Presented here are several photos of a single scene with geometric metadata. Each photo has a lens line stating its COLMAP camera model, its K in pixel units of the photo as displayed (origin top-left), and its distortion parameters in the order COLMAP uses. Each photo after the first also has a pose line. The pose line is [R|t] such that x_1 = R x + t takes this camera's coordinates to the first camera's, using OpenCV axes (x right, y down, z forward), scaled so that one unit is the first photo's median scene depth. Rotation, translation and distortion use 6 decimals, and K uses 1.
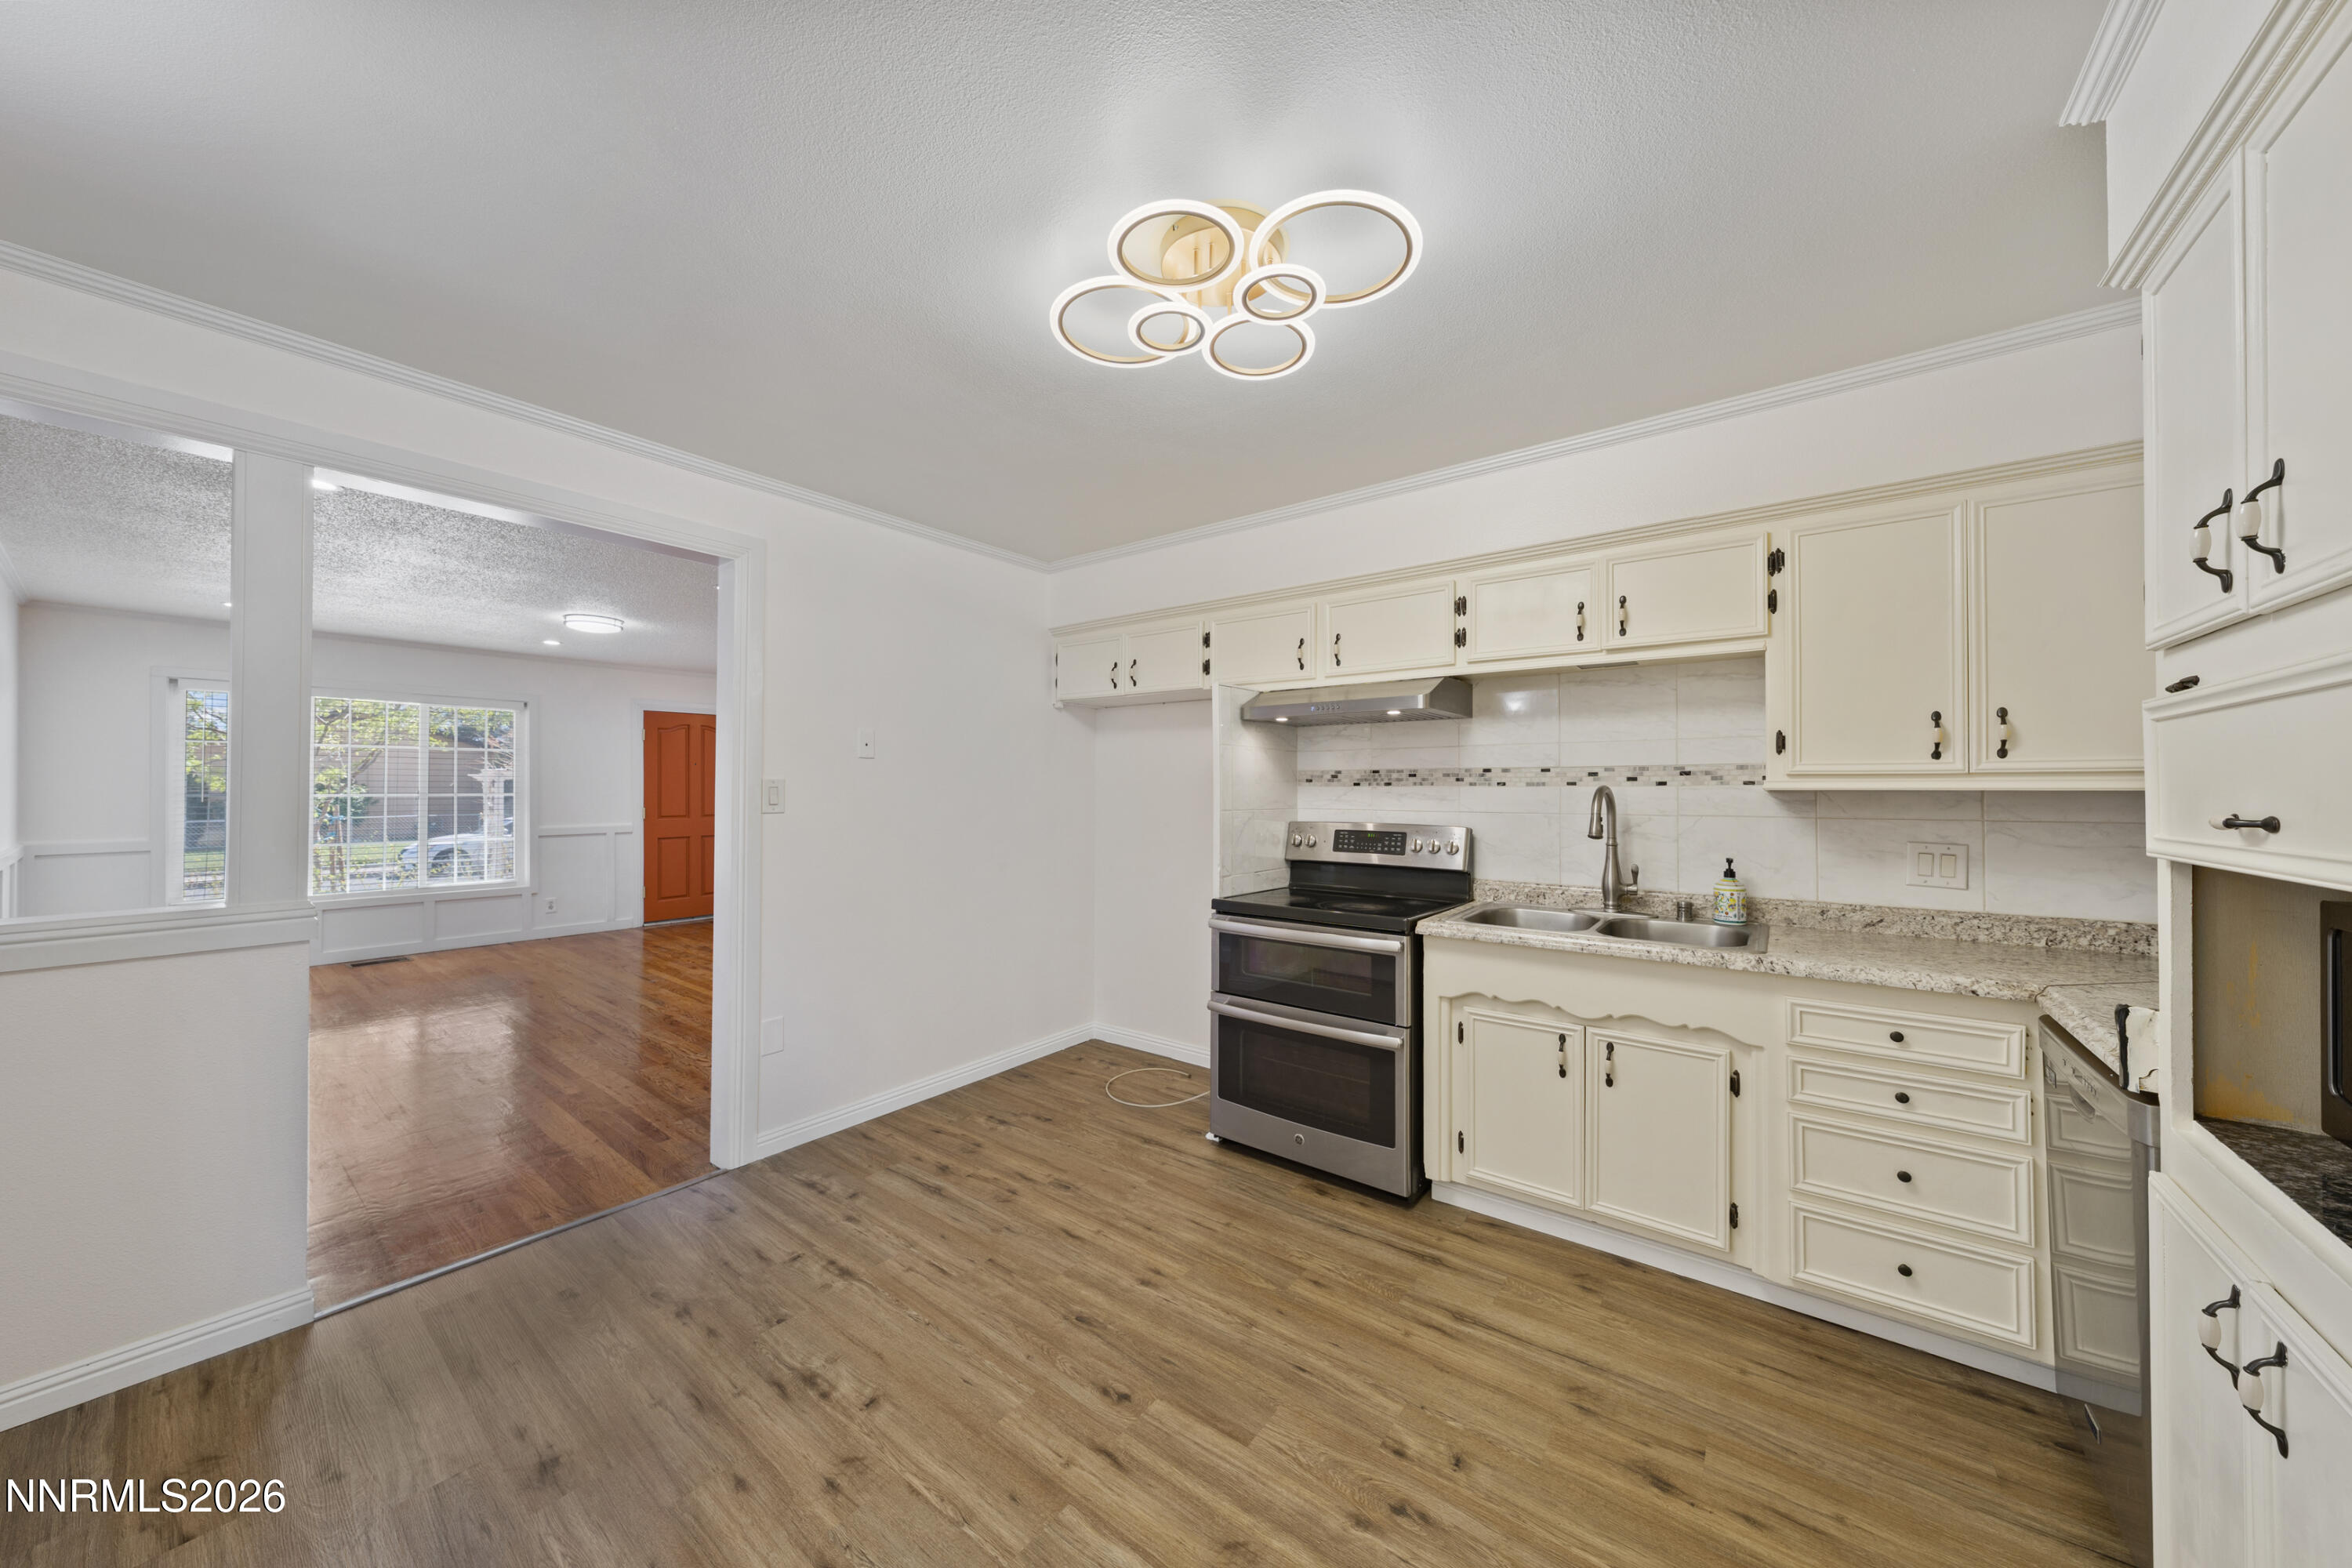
lens RADIAL K [[800.7, 0, 1172.2], [0, 800.7, 776.0], [0, 0, 1]] dist [-0.002806, 0.001102]
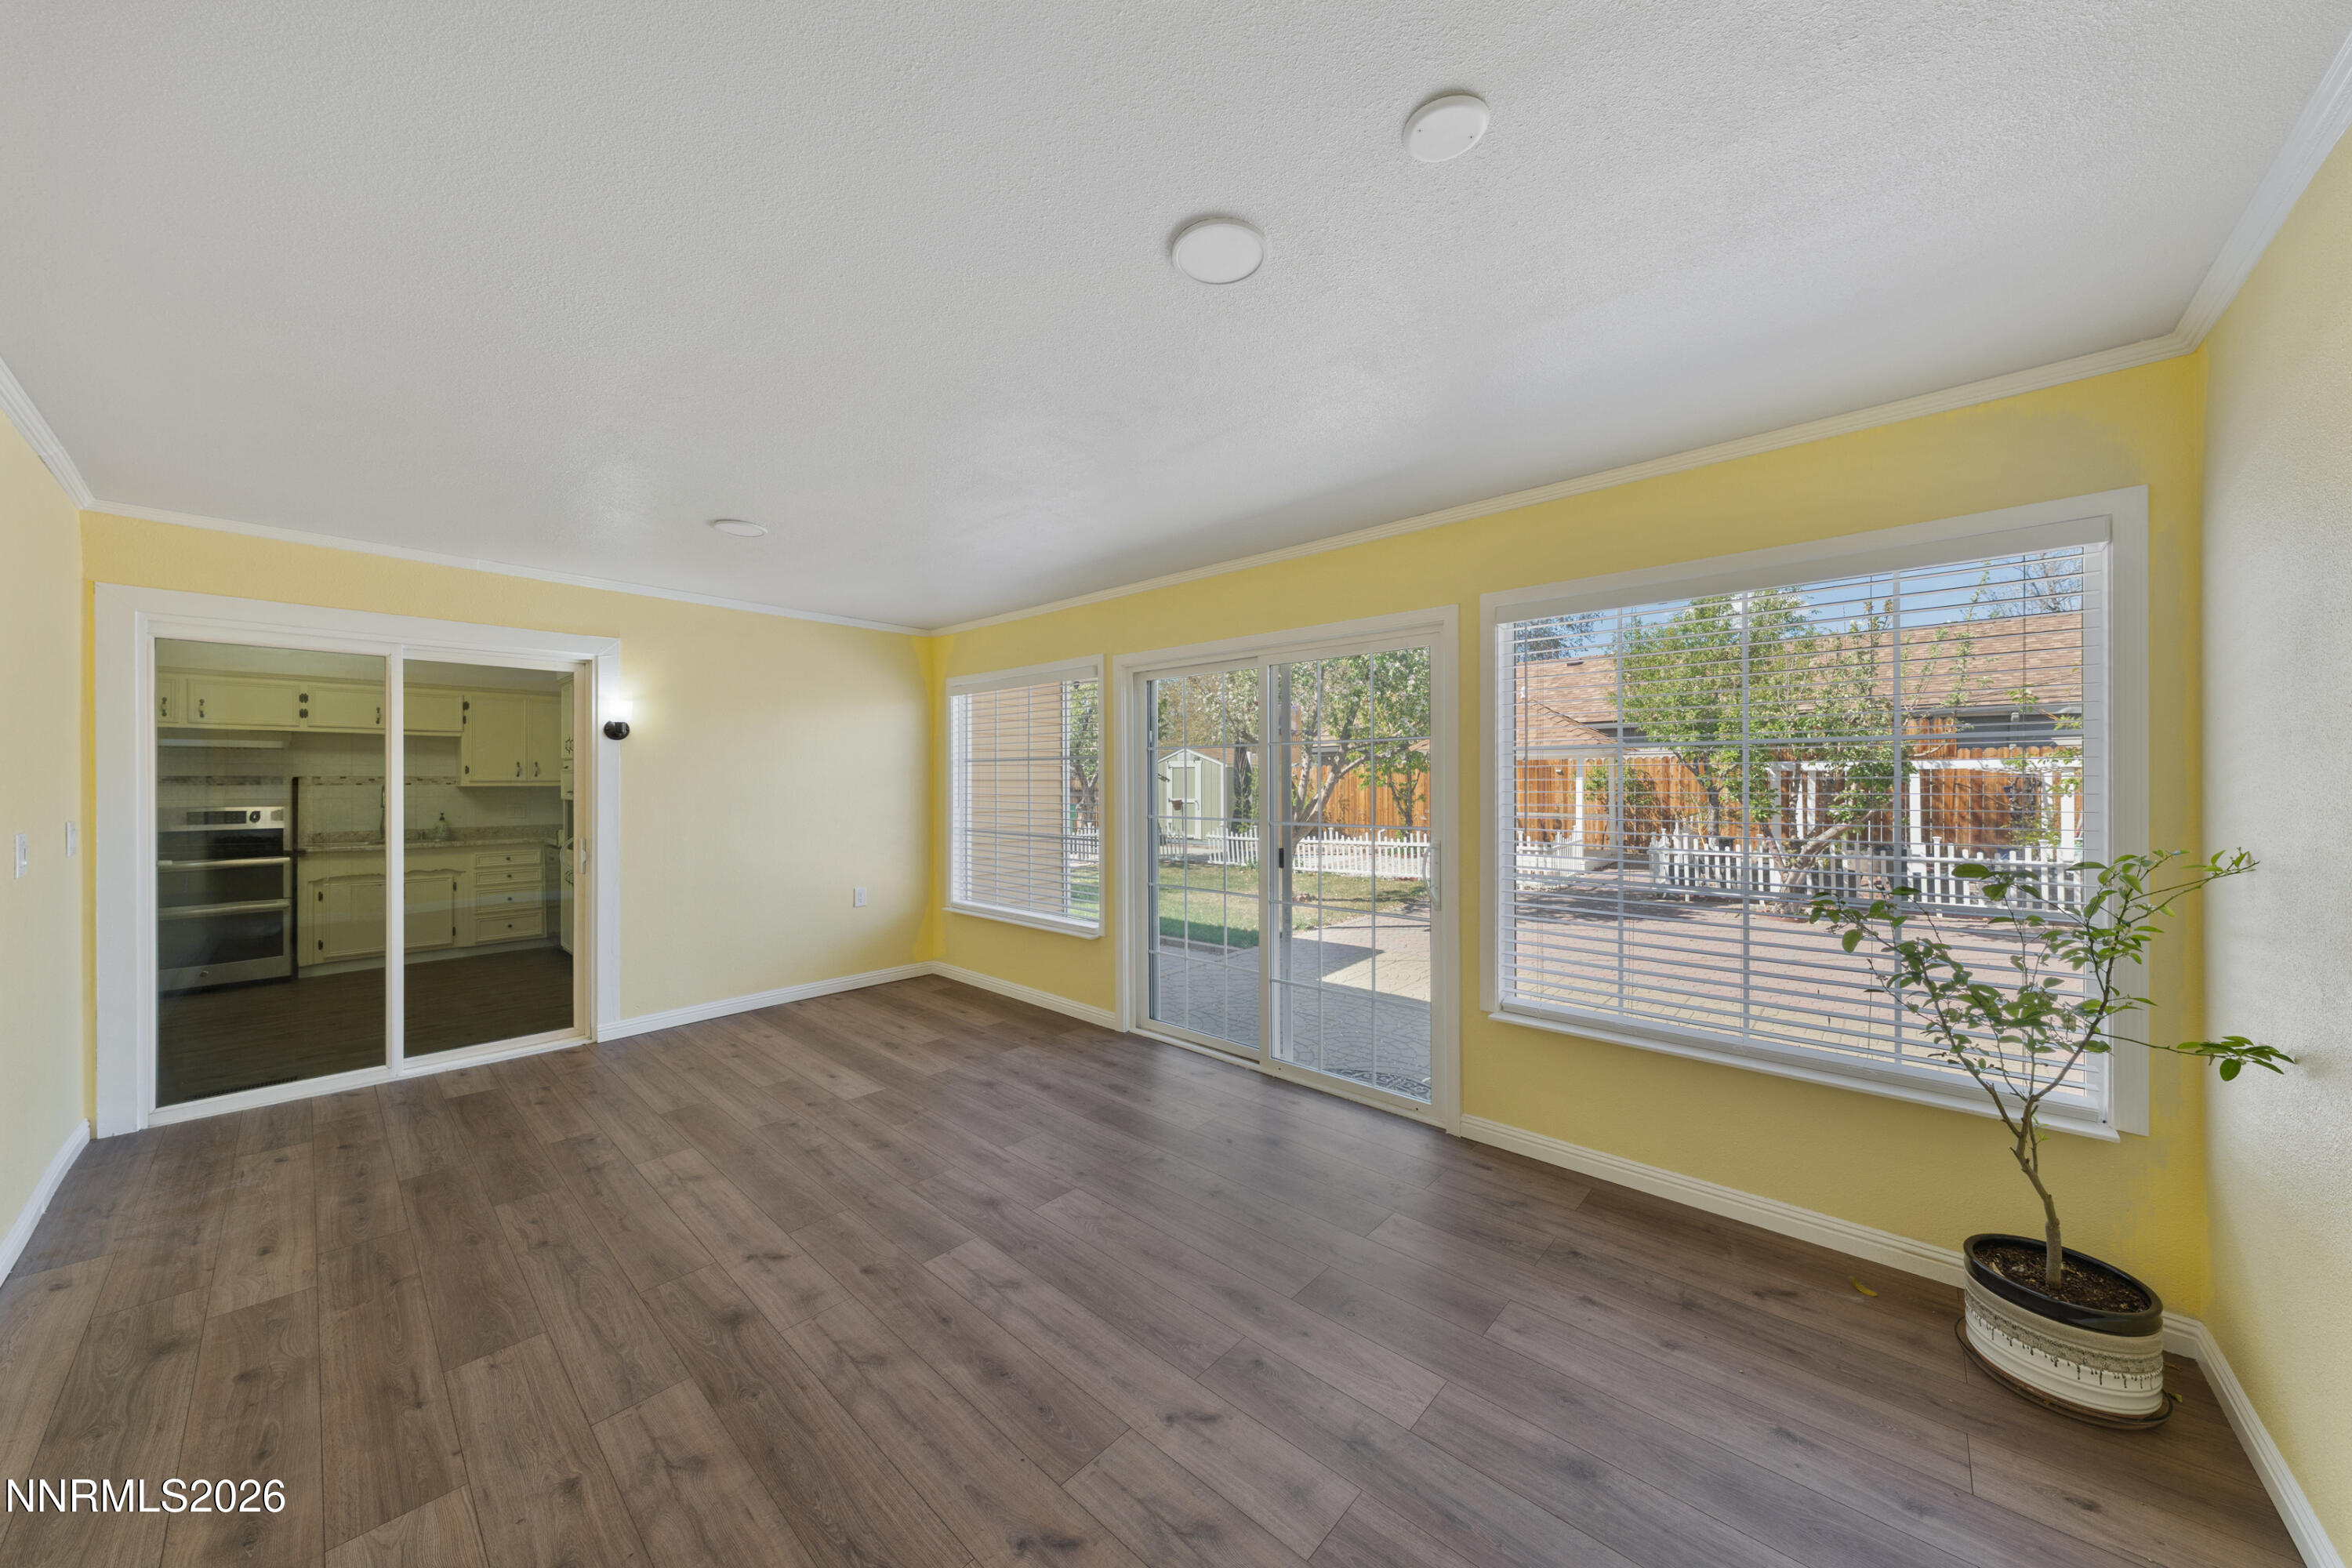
lens RADIAL K [[800.7, 0, 1162.3], [0, 800.7, 781.2], [0, 0, 1]] dist [-0.002806, 0.001102]
pose [[0.093278, 0.004129, 0.995632, -1.888753], [-0.009502, 0.999950, -0.003256, -0.016535], [-0.995595, -0.009157, 0.093313, -1.774174]]
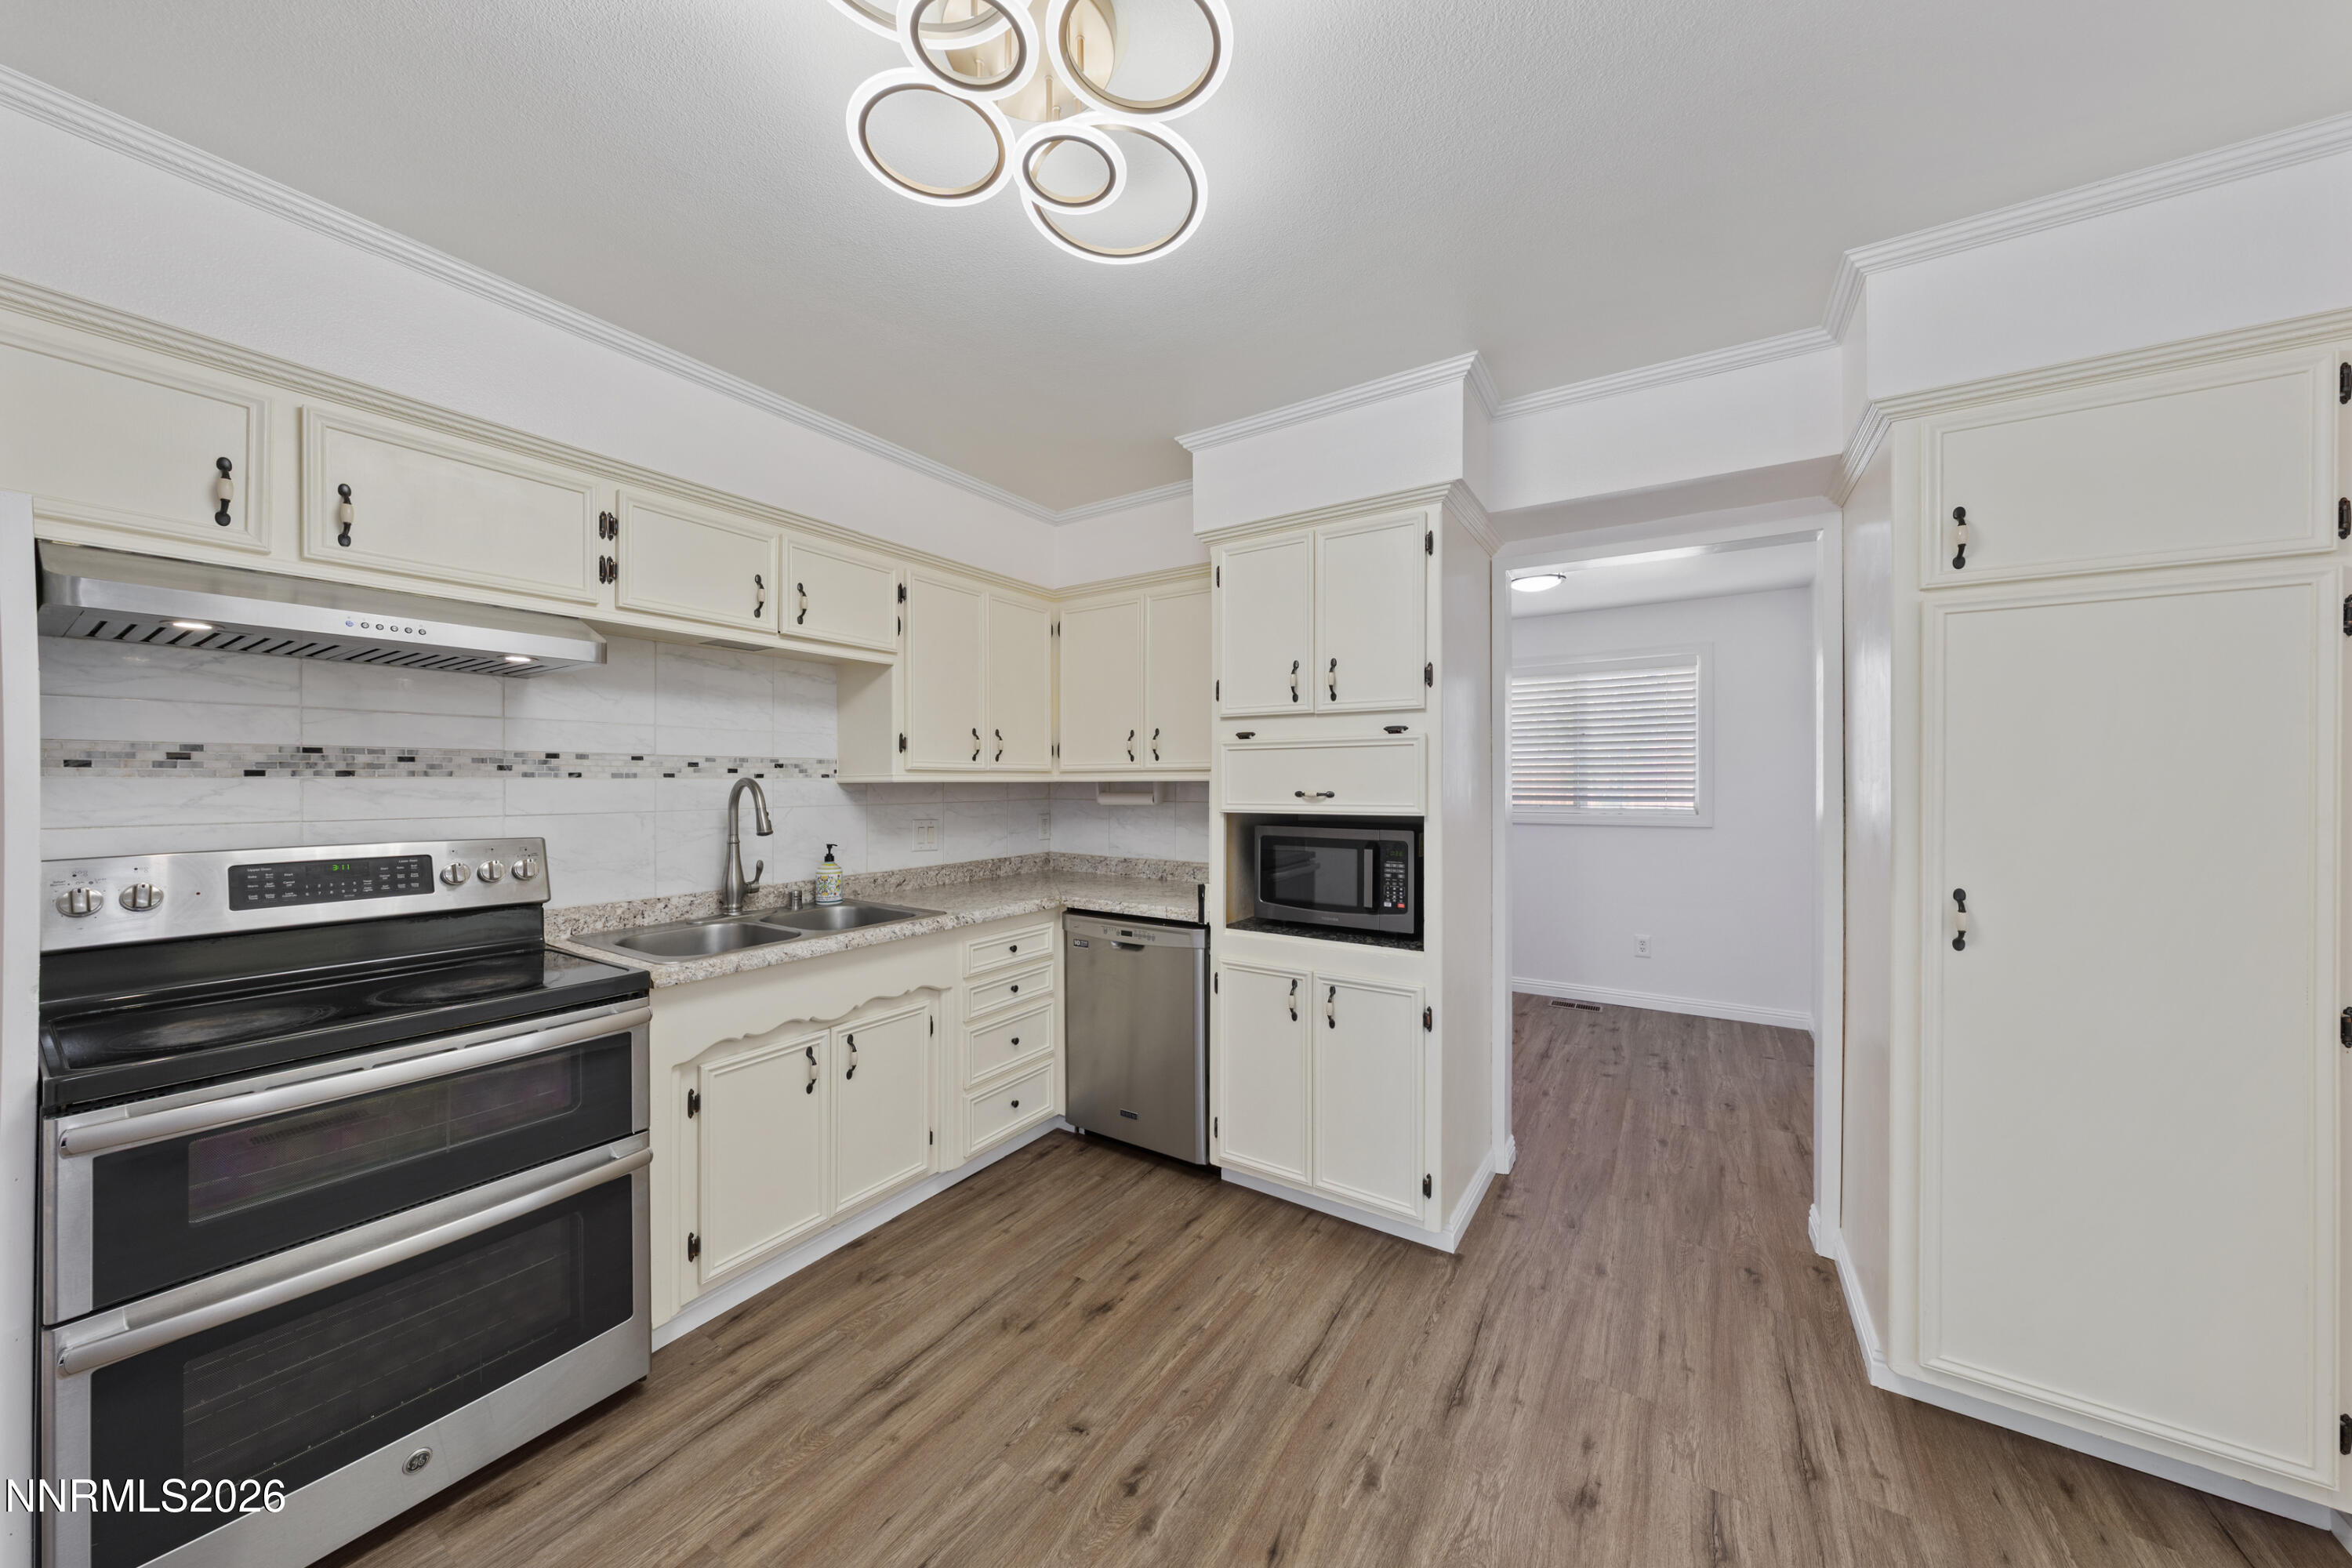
lens RADIAL K [[800.7, 0, 1172.1], [0, 800.7, 775.1], [0, 0, 1]] dist [-0.002806, 0.001102]
pose [[-0.084854, 0.005996, 0.996375, -0.503415], [-0.015720, 0.999849, -0.007355, 0.009691], [-0.996269, -0.016287, -0.084747, 0.711262]]
